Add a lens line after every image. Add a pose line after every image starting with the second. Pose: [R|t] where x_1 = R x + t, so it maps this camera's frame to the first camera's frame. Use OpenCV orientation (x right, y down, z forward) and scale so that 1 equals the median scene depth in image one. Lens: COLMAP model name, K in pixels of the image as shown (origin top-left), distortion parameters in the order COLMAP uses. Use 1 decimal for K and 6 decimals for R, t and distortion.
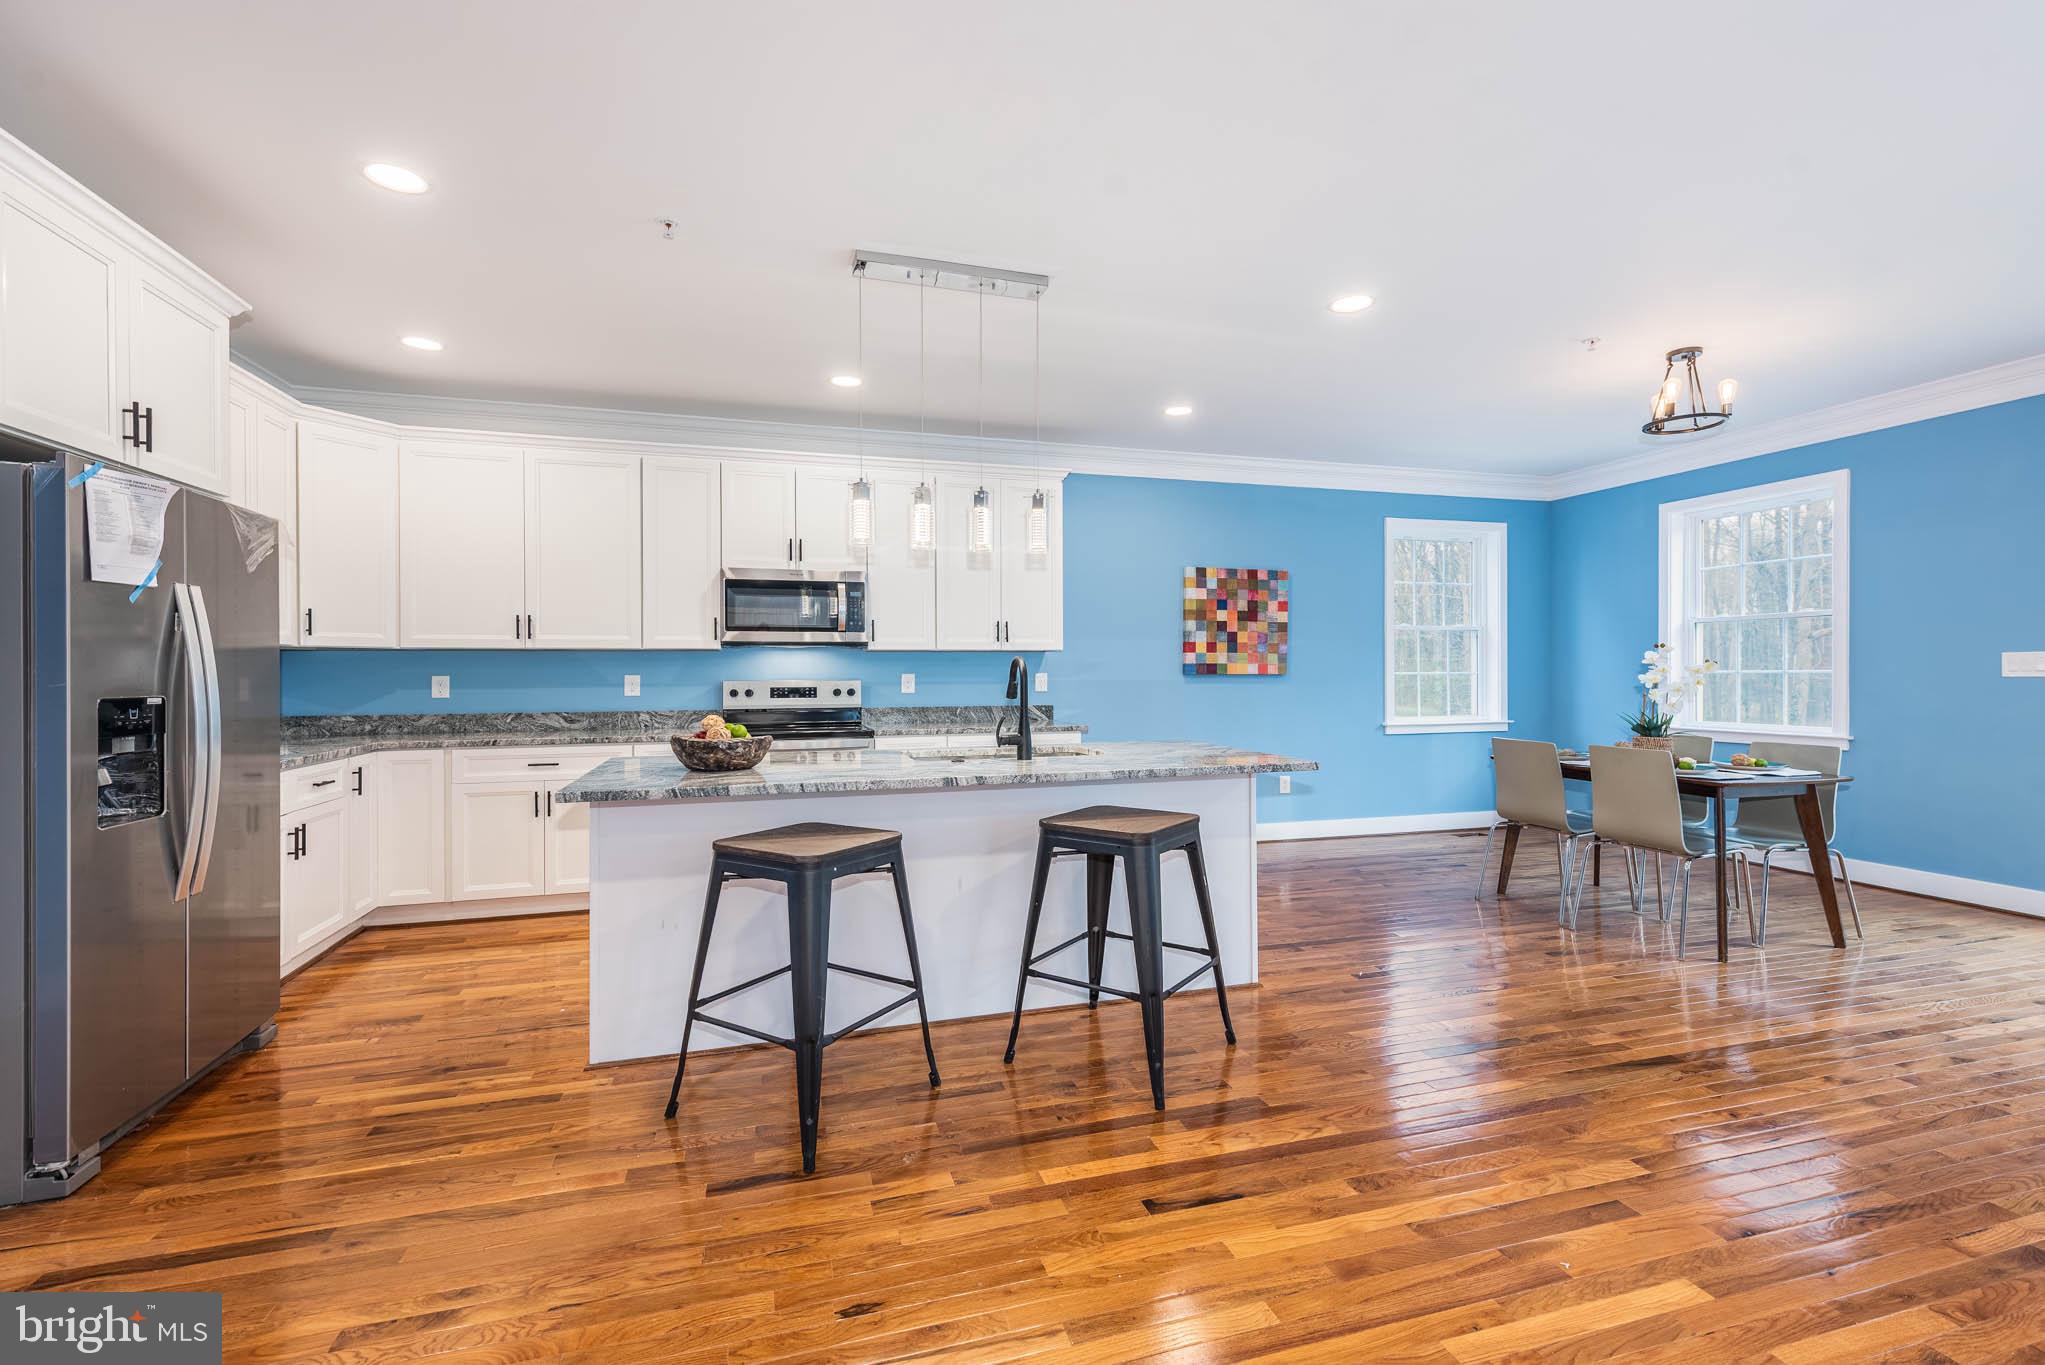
lens RADIAL K [[795.9, 0, 978.3], [0, 795.9, 674.4], [0, 0, 1]] dist [0.013192, -0.002583]
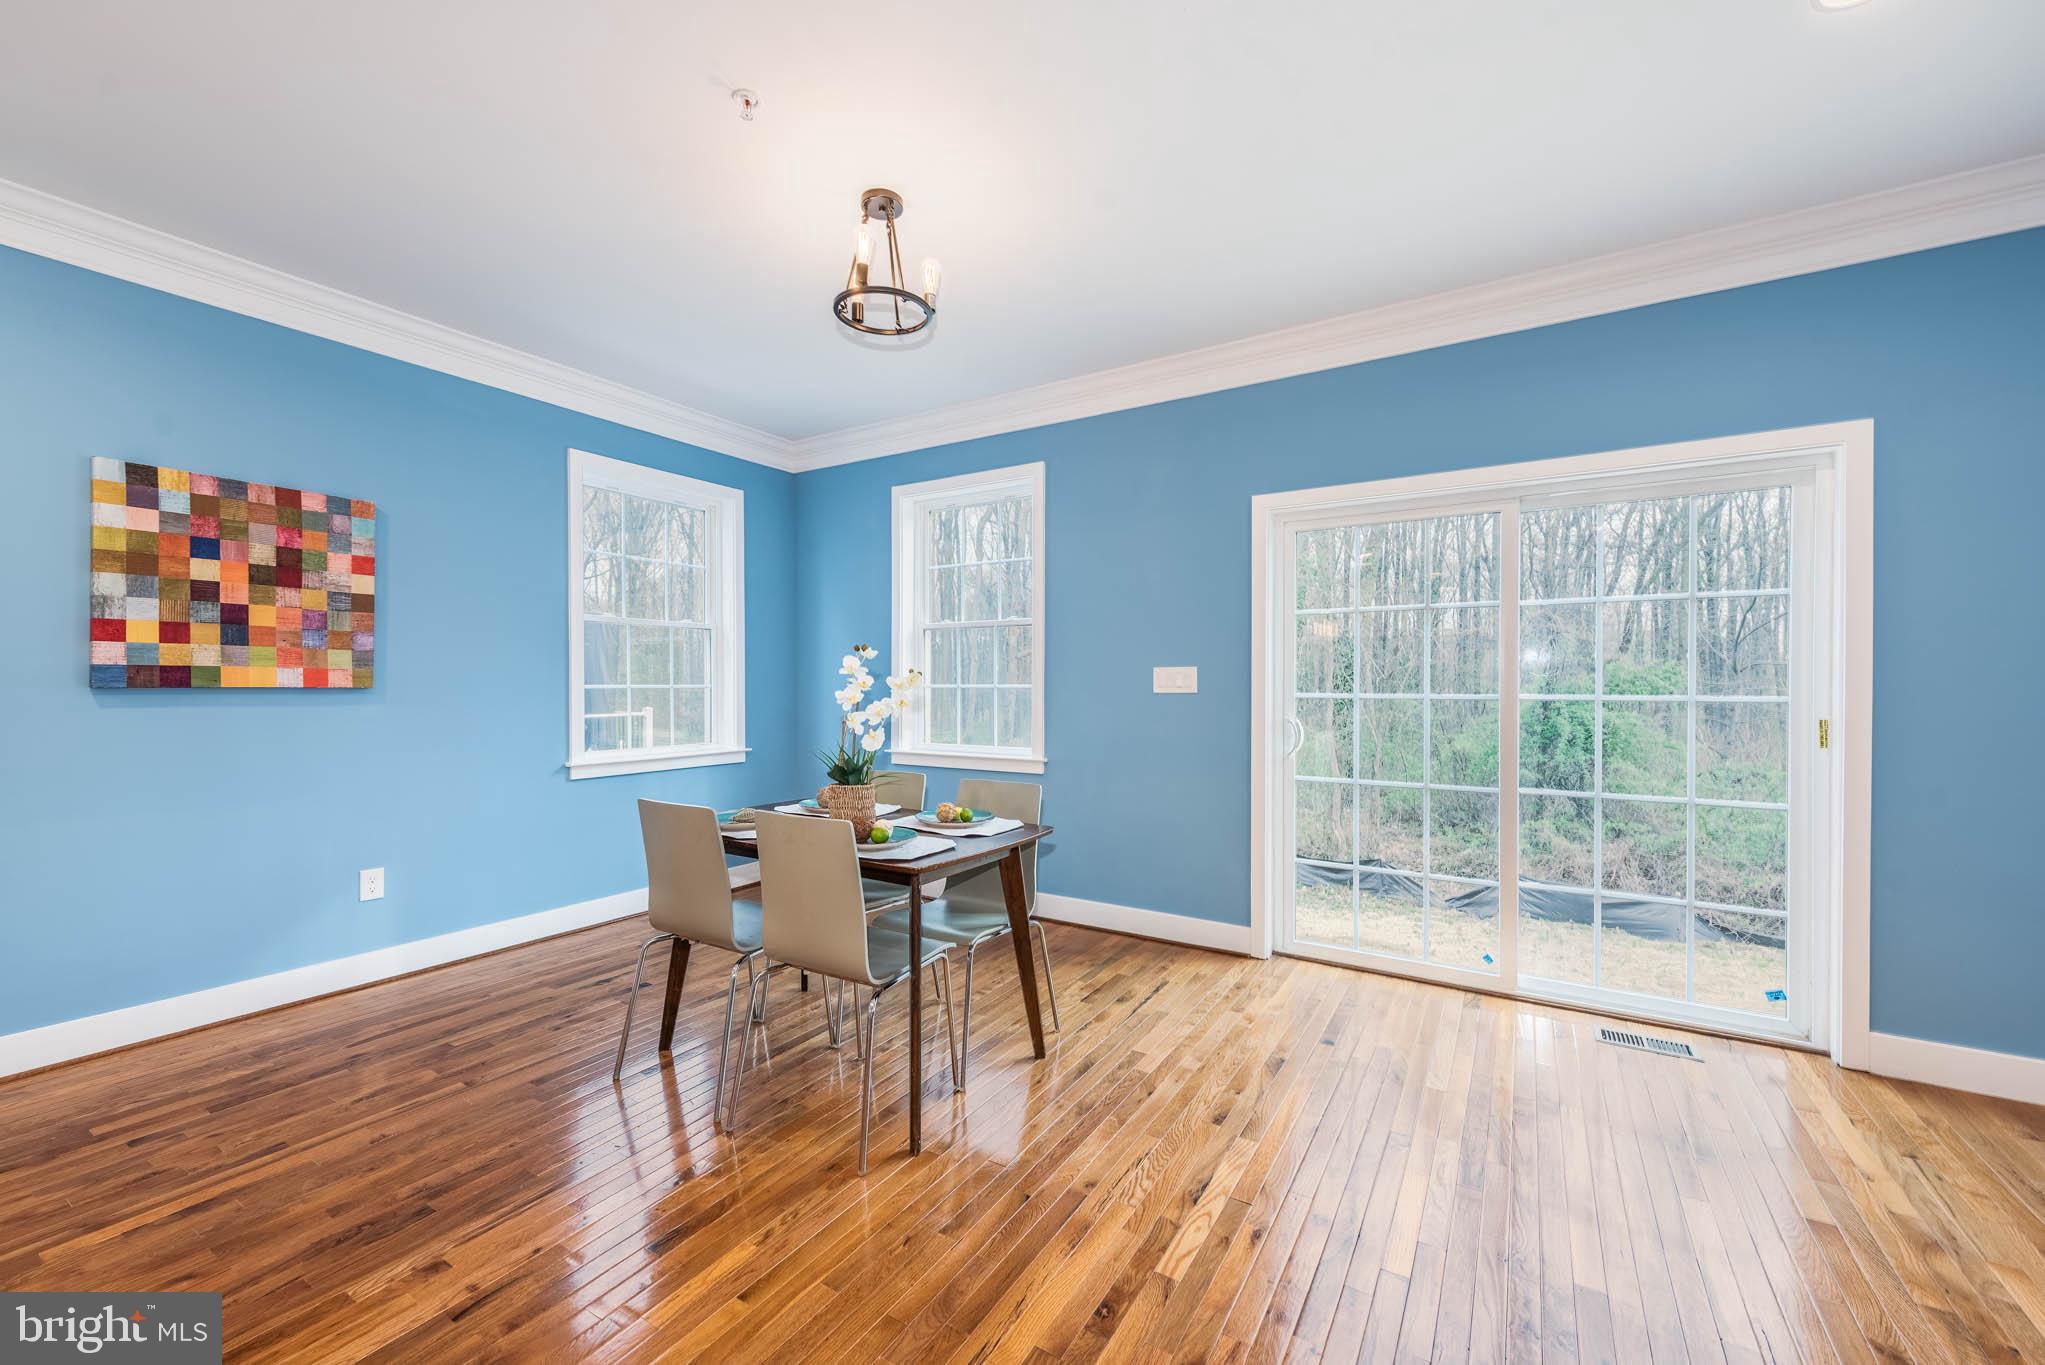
lens RADIAL K [[811.6, 0, 1020.9], [0, 811.6, 690.7], [0, 0, 1]] dist [0.000835, 0.000018]
pose [[0.690858, -0.001153, 0.722989, 0.291016], [-0.002646, 0.999988, 0.004122, -0.001776], [-0.722986, -0.004761, 0.690847, 0.280246]]
